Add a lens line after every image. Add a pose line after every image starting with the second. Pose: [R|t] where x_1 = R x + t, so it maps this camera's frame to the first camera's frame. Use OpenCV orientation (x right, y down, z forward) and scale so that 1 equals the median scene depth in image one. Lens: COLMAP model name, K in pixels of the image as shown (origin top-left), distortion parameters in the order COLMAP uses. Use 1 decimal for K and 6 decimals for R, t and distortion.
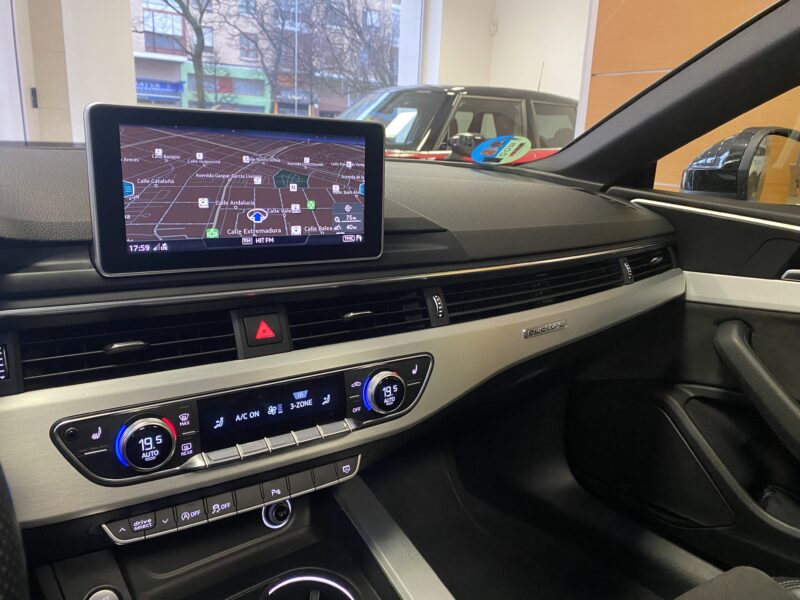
lens RADIAL K [[616.5, 0, 397.9], [0, 616.5, 295.8], [0, 0, 1]] dist [0.022483, -0.046221]
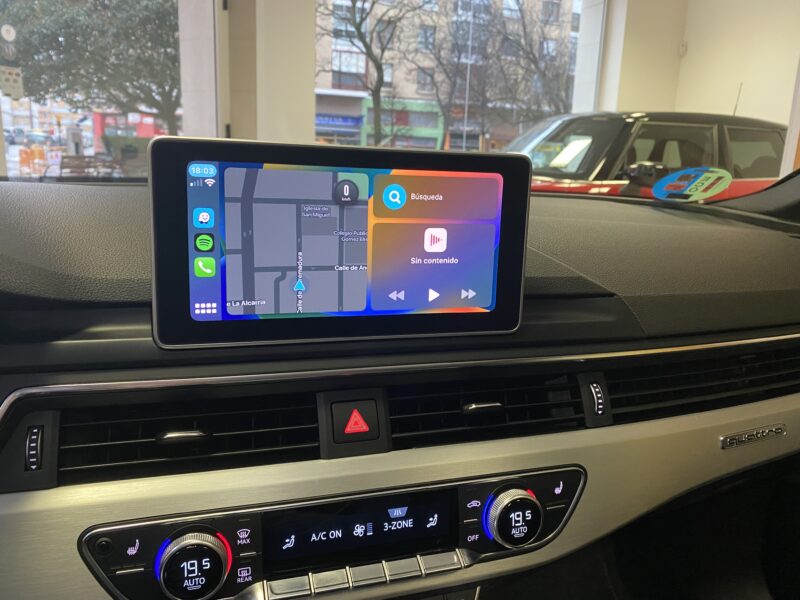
lens RADIAL K [[616.5, 0, 398.1], [0, 616.5, 292.6], [0, 0, 1]] dist [0.022483, -0.046221]
pose [[0.964621, 0.047615, -0.259306, 0.023000], [-0.060503, 0.997286, -0.041949, -0.068365], [0.256605, 0.056153, 0.964884, 0.229367]]
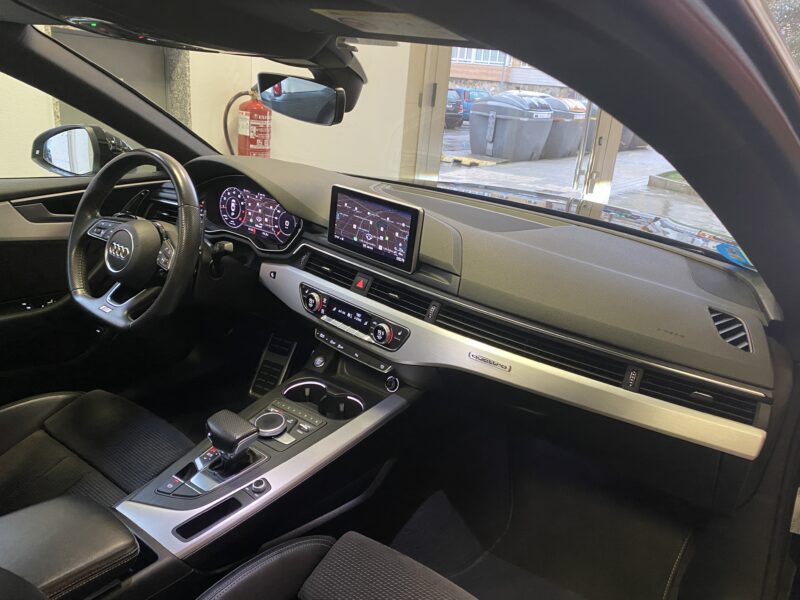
lens RADIAL K [[616.5, 0, 418.3], [0, 616.5, 303.5], [0, 0, 1]] dist [0.022483, -0.046221]
pose [[0.271256, 0.310048, -0.911203, 1.793057], [-0.319815, 0.921942, 0.218497, -0.409776], [0.907821, 0.232148, 0.349241, 0.347803]]
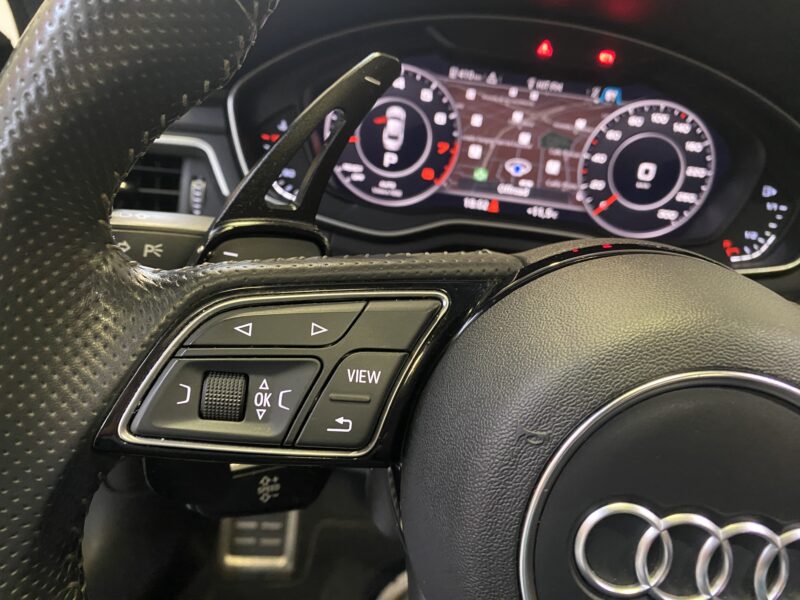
lens RADIAL K [[616.5, 0, 406.0], [0, 616.5, 302.7], [0, 0, 1]] dist [0.022483, -0.046221]
pose [[0.755352, 0.313555, -0.575436, -0.426053], [-0.255514, 0.949522, 0.181991, 0.095590], [0.603453, 0.009565, 0.797341, -0.153444]]
